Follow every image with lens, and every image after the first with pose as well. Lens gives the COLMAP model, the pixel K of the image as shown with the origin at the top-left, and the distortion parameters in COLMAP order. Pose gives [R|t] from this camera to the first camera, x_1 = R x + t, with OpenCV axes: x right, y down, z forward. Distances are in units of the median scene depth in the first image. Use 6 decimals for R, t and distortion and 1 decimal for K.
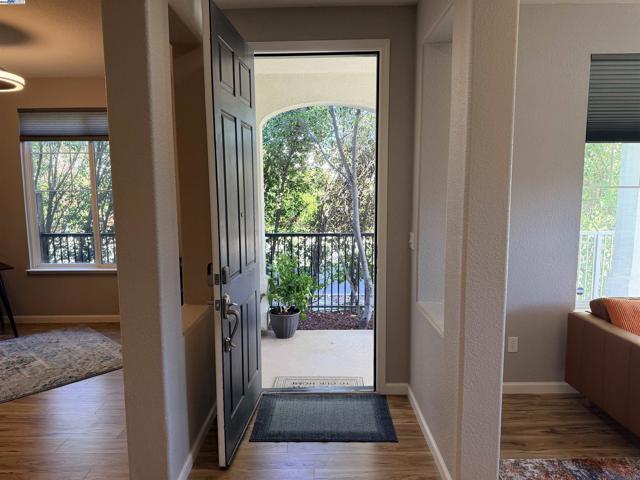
lens RADIAL K [[452.6, 0, 316.6], [0, 452.6, 241.4], [0, 0, 1]] dist [-0.000290, -0.009167]
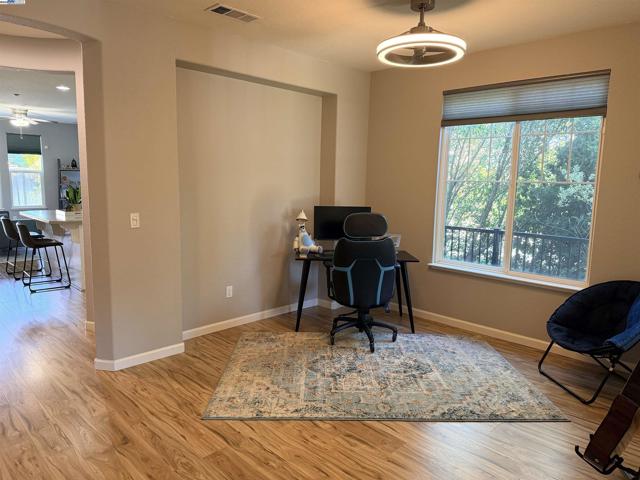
lens RADIAL K [[452.6, 0, 316.6], [0, 452.6, 241.4], [0, 0, 1]] dist [-0.000290, -0.009167]
pose [[0.702750, 0.115089, -0.702066, -0.173269], [-0.104780, 0.992810, 0.057869, -0.016488], [0.703678, 0.032895, 0.709757, 0.185738]]
